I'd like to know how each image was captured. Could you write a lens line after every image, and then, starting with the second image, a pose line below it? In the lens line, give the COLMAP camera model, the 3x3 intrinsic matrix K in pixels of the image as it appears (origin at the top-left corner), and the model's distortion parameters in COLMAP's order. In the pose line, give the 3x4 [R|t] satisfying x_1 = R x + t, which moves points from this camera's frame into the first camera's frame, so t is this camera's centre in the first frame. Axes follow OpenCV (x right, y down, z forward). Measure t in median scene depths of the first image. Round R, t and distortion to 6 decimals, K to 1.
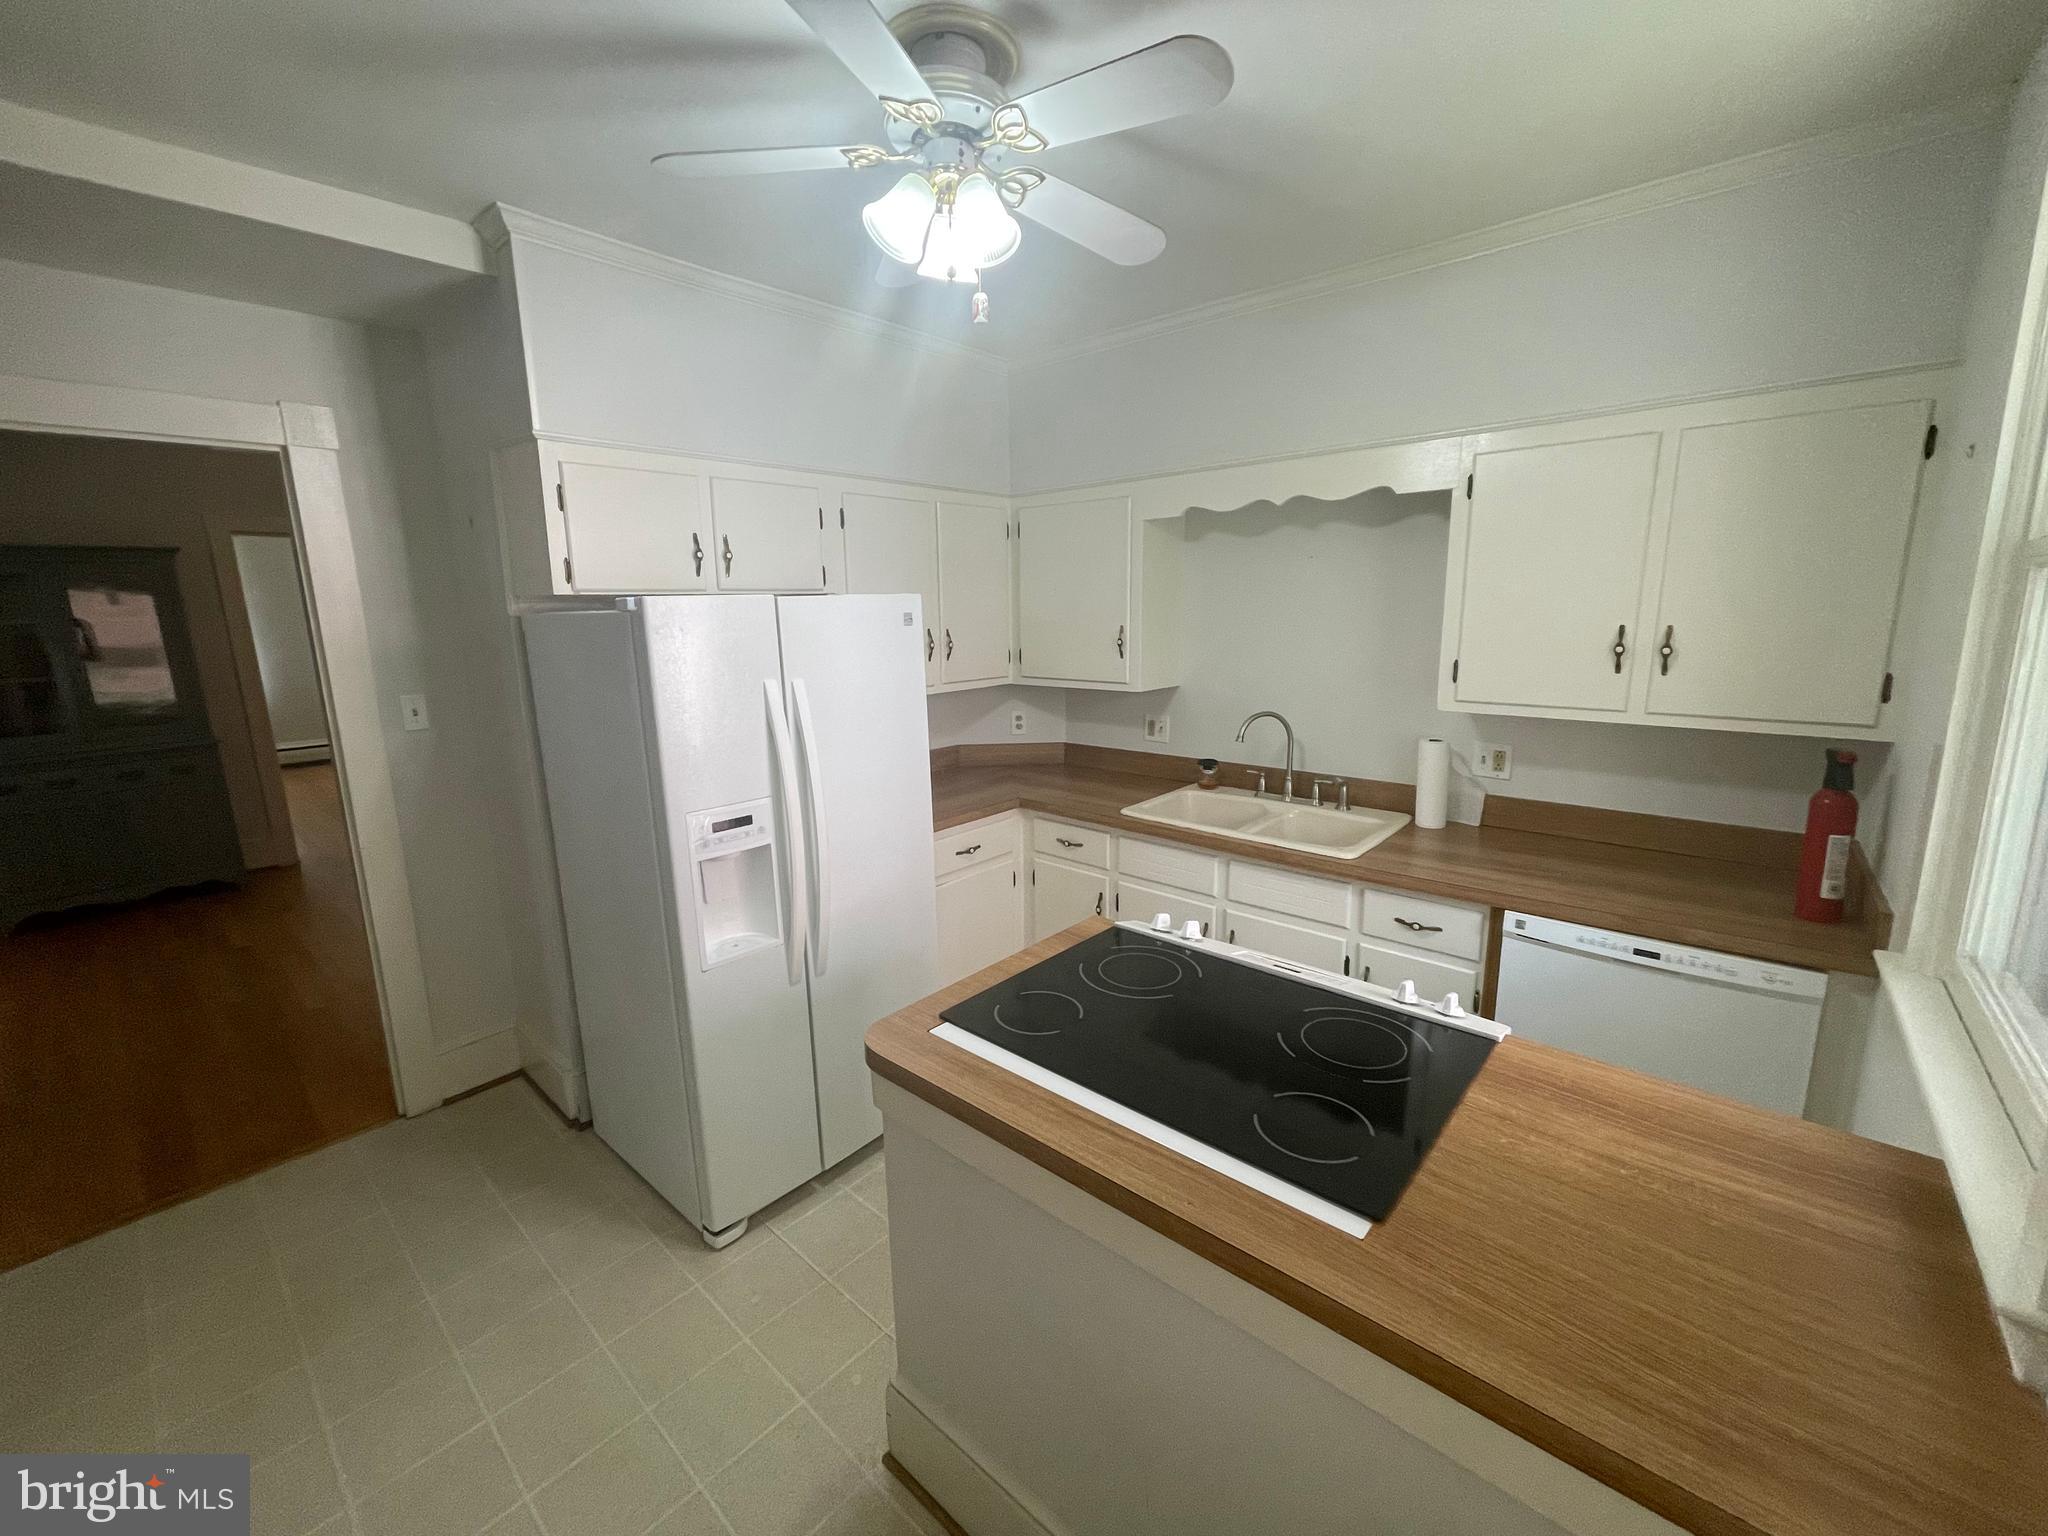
lens RADIAL K [[828.1, 0, 1025.9], [0, 828.1, 764.1], [0, 0, 1]] dist [-0.000832, 0.000558]
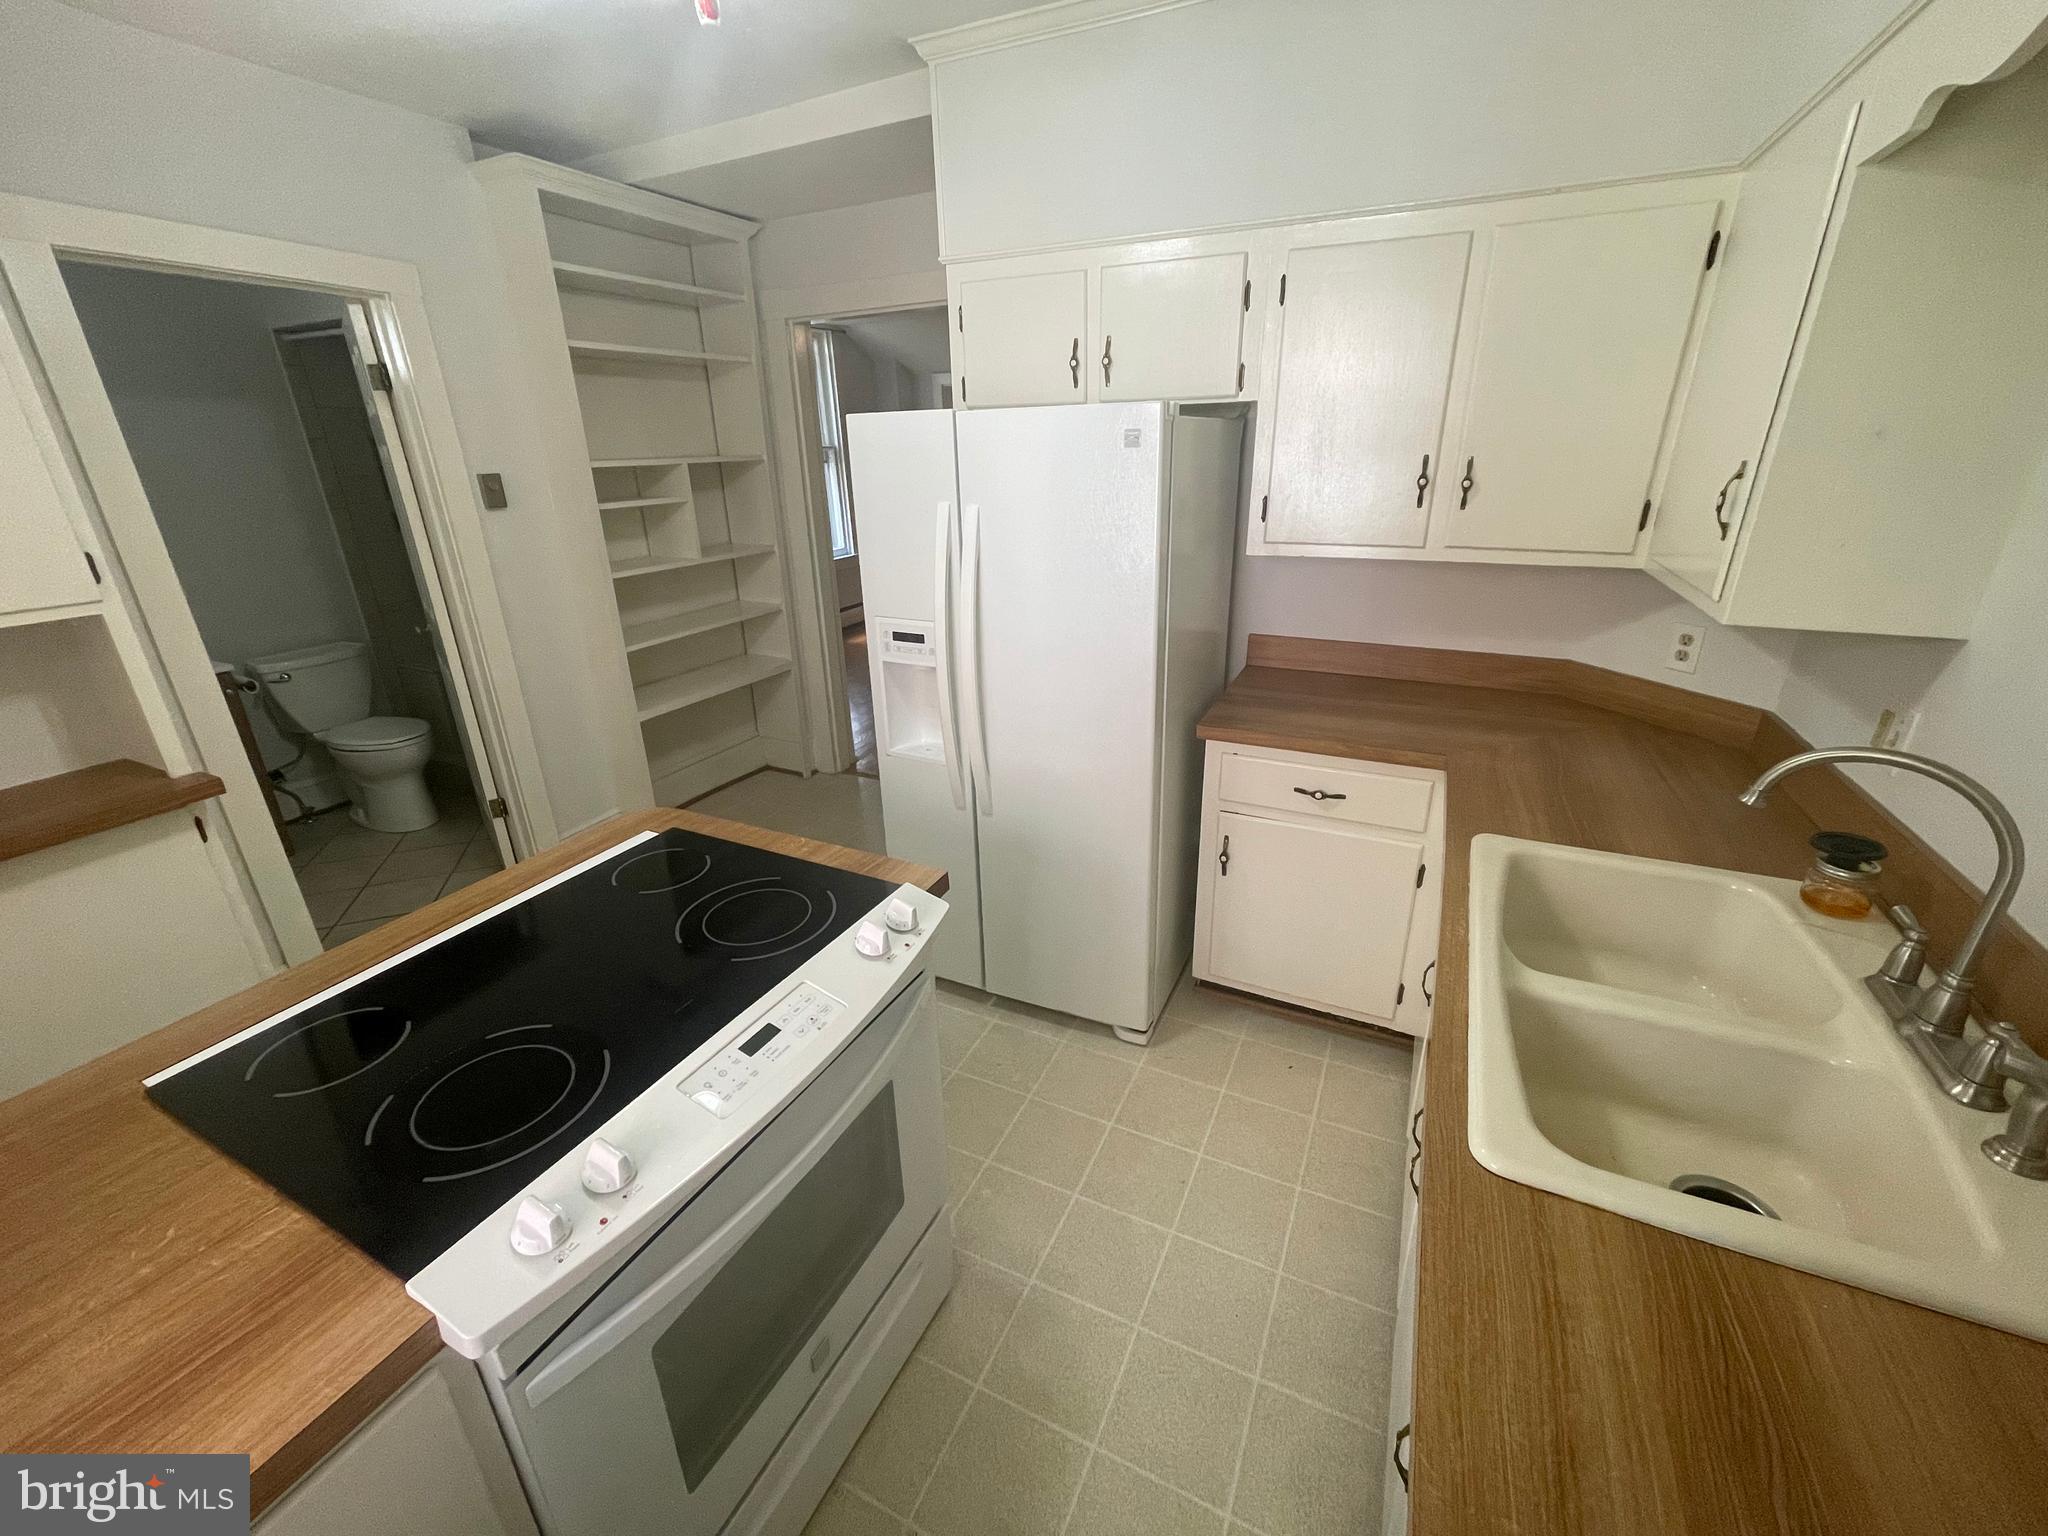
lens RADIAL K [[828.1, 0, 1026.0], [0, 828.1, 766.3], [0, 0, 1]] dist [-0.000832, 0.000558]
pose [[0.259117, 0.366743, -0.893509, 0.653271], [-0.170111, 0.927972, 0.331557, -0.143179], [0.950748, 0.066083, 0.302840, 0.758506]]
